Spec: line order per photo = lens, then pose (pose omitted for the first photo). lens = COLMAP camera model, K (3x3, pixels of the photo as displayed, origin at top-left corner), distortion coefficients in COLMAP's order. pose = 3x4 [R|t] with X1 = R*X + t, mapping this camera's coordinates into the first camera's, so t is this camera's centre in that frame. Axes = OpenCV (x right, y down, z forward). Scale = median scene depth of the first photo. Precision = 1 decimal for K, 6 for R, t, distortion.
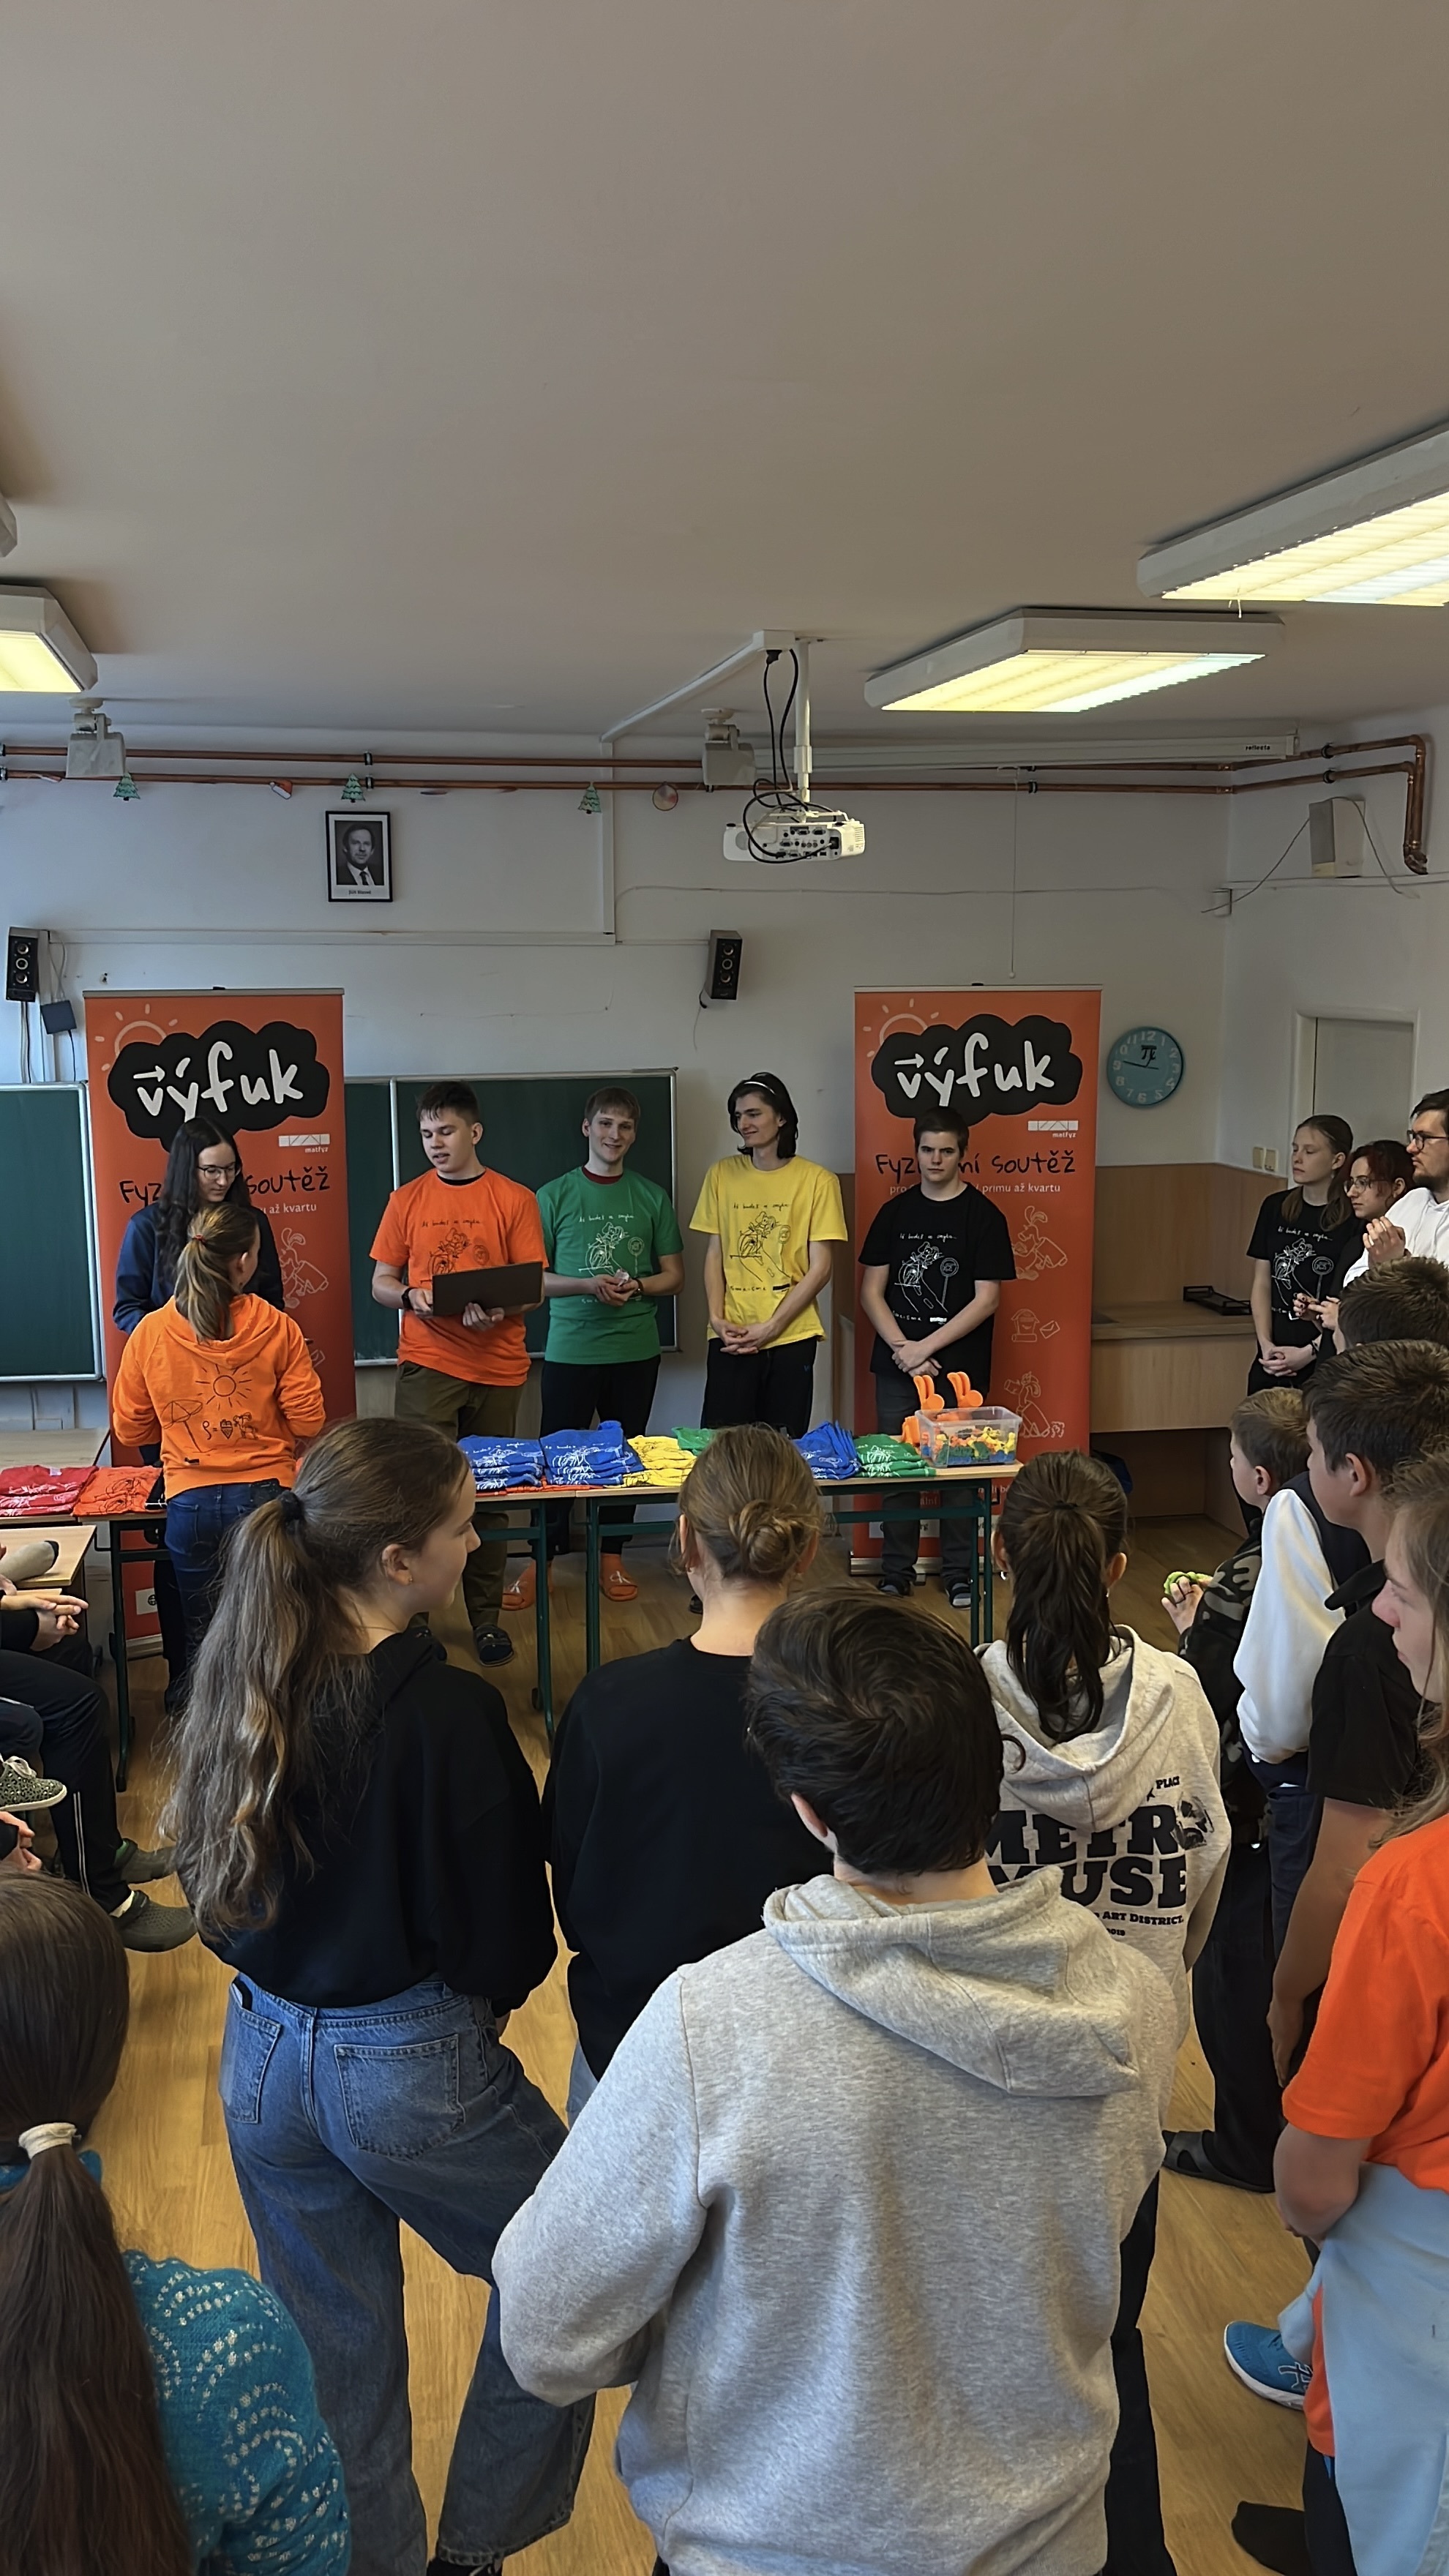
lens RADIAL K [[2218.5, 0, 717.1], [0, 2218.5, 1299.7], [0, 0, 1]] dist [0.013890, -0.021510]
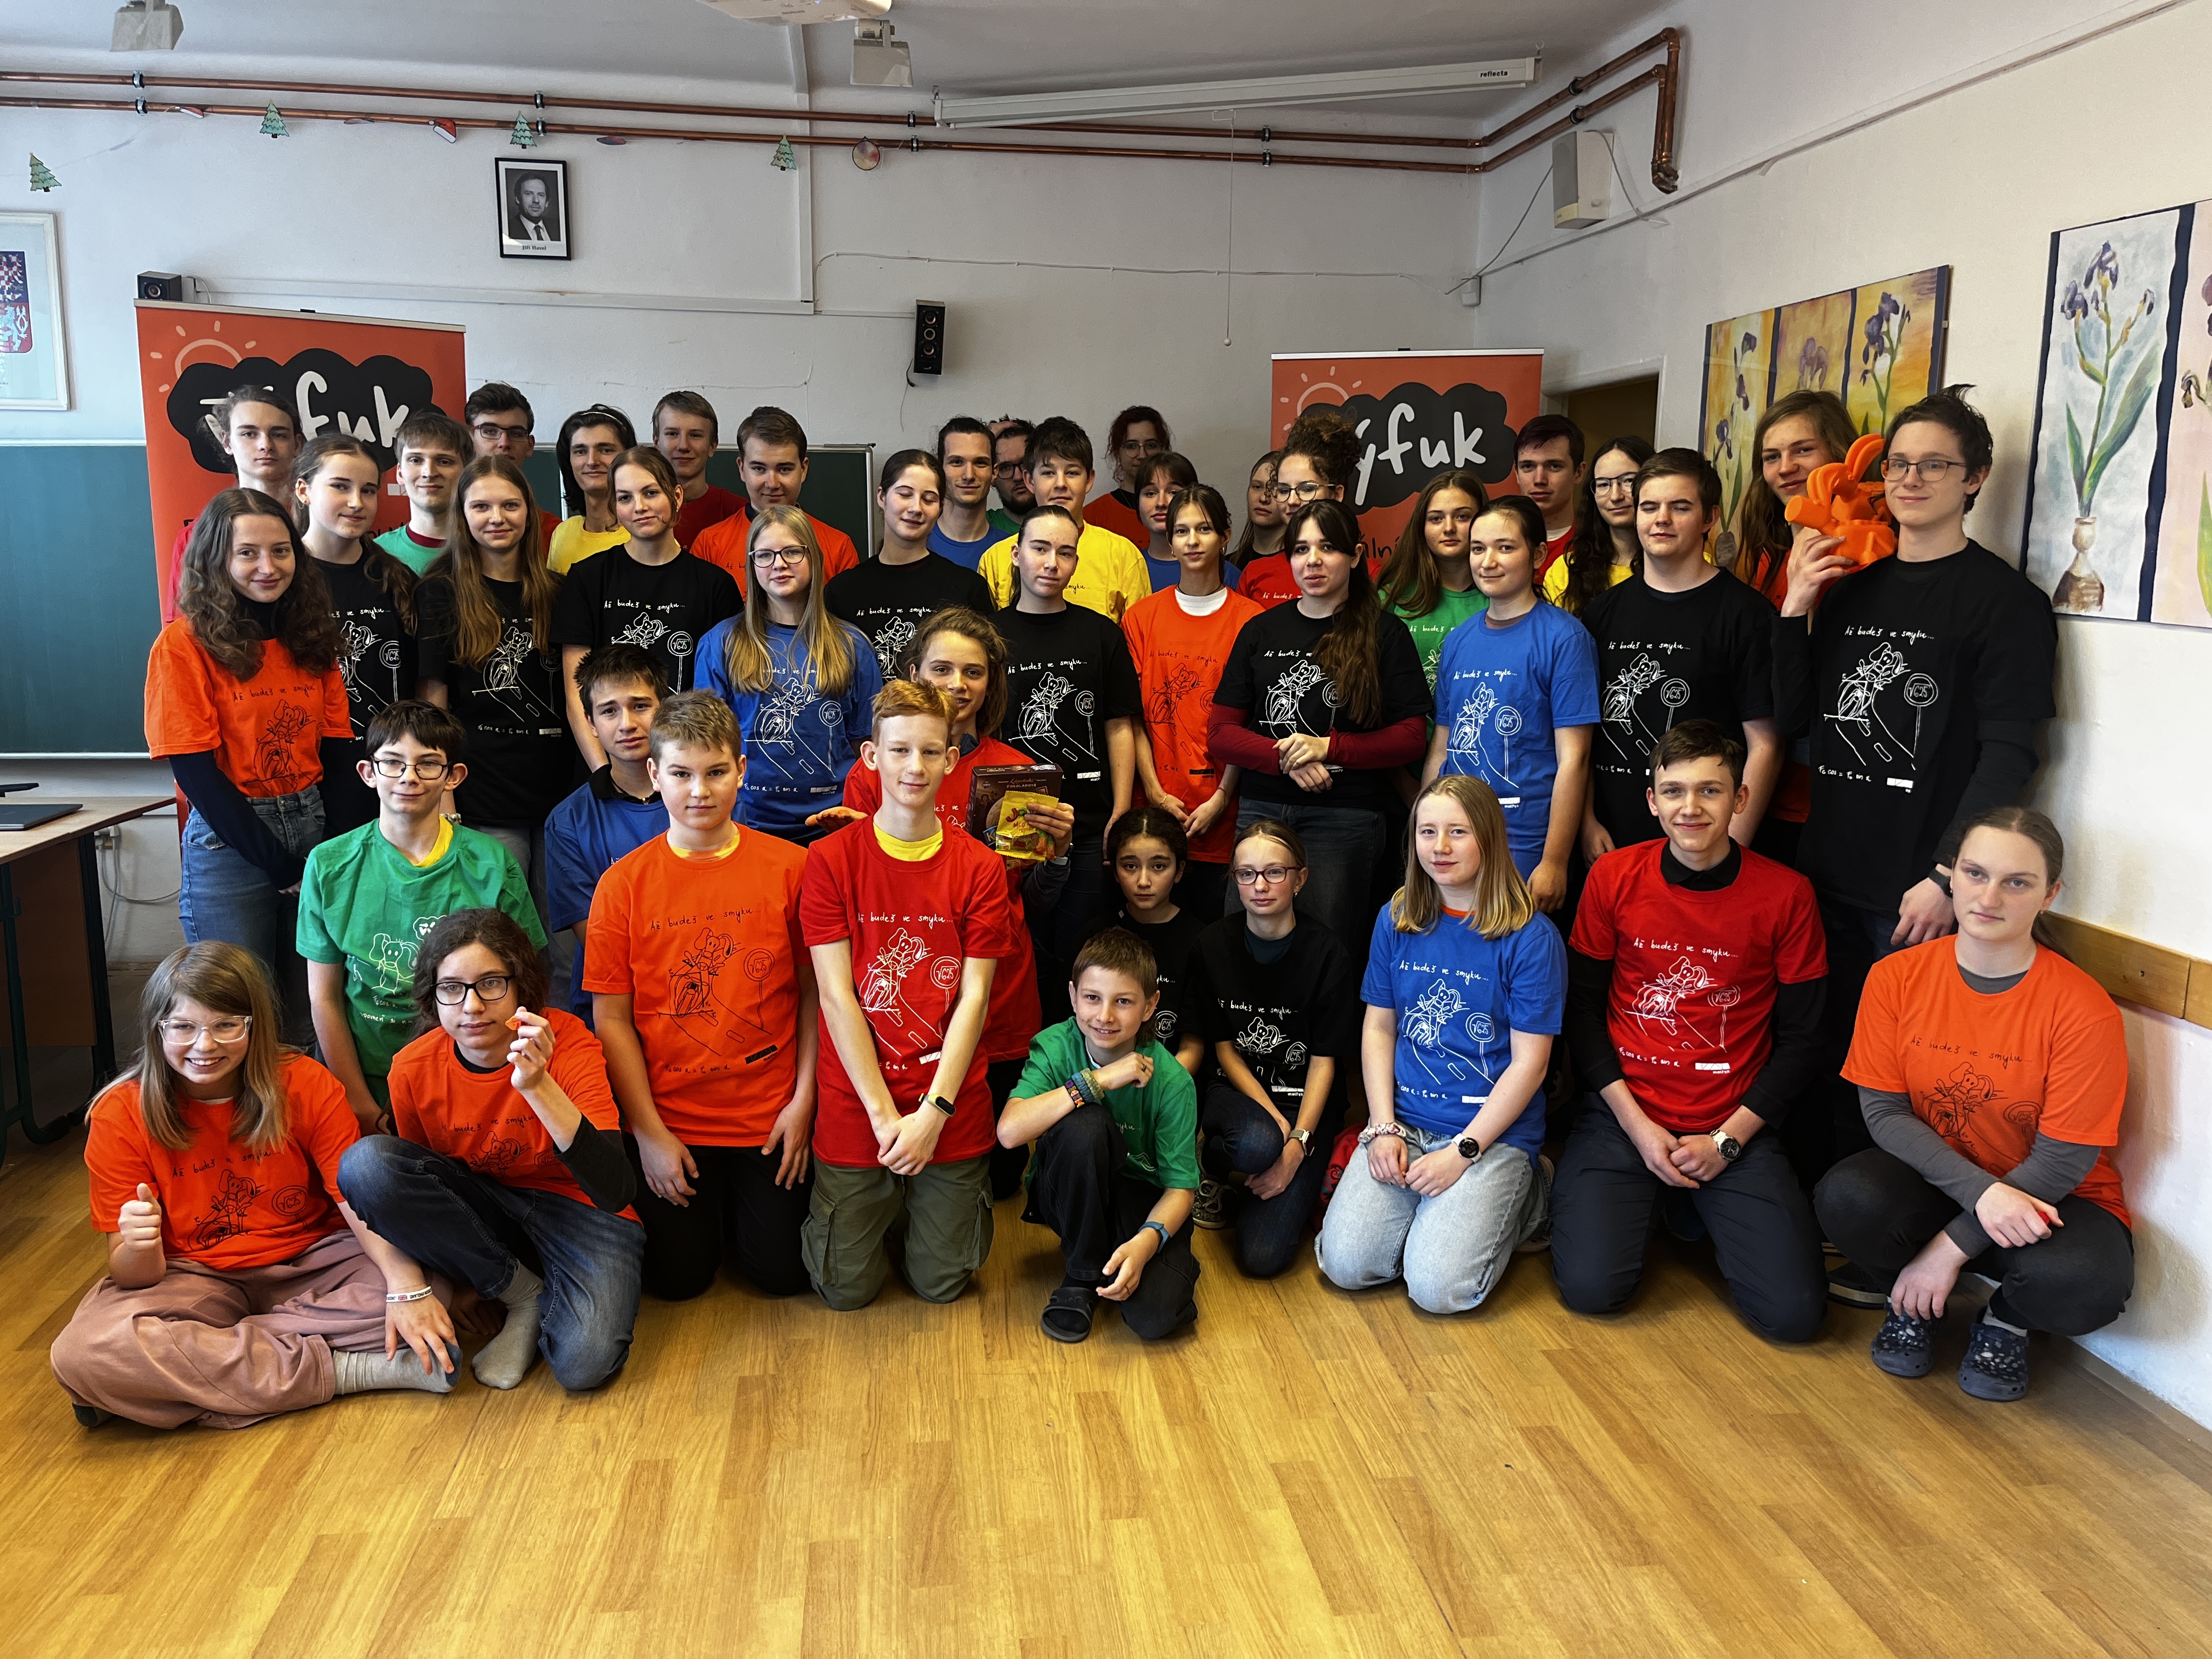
lens RADIAL K [[1674.1, 0, 1094.2], [0, 1674.1, 820.7], [0, 0, 1]] dist [0.013884, -0.024504]
pose [[0.998644, 0.020765, -0.047736, 0.124561], [-0.020129, 0.999702, 0.013776, 0.048462], [0.048007, -0.012797, 0.998765, 0.321202]]
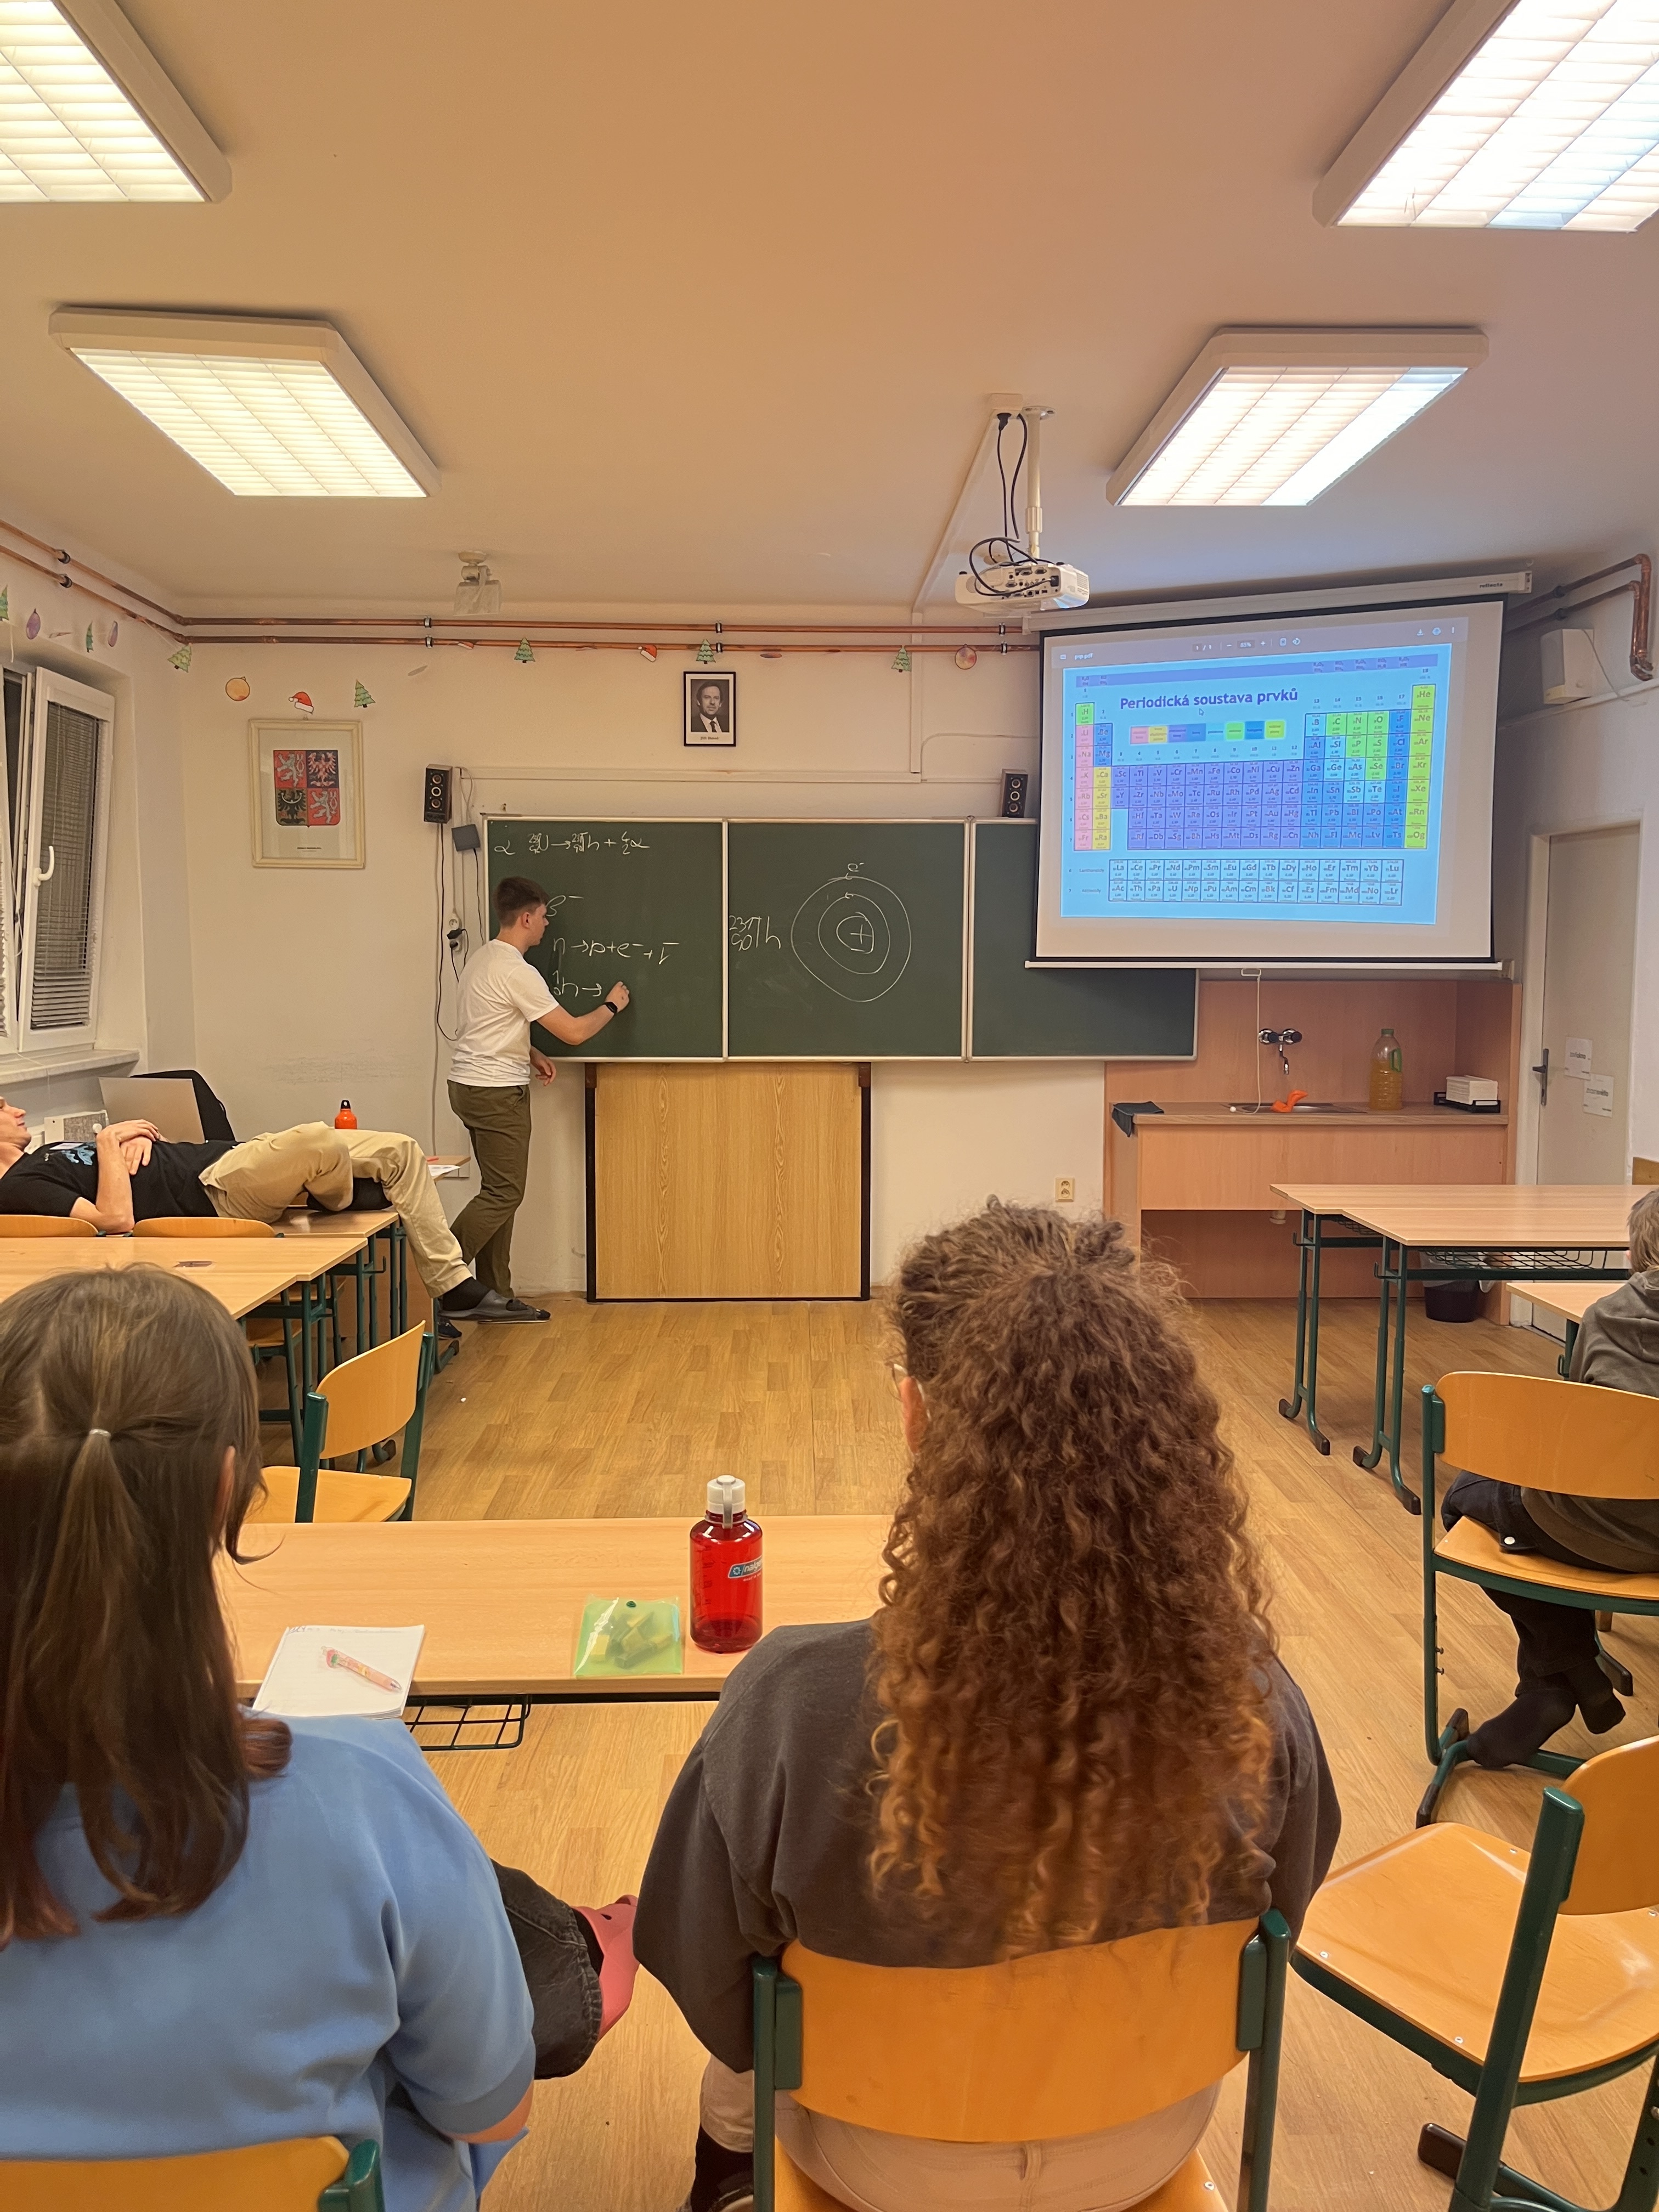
lens RADIAL K [[1663.7, 0, 824.8], [0, 1663.7, 1120.1], [0, 0, 1]] dist [0.003361, -0.007010]
pose [[0.986729, 0.021088, -0.161000, 0.056514], [-0.029699, 0.998243, -0.051270, 0.075624], [0.159636, 0.055371, 0.985622, 0.133882]]
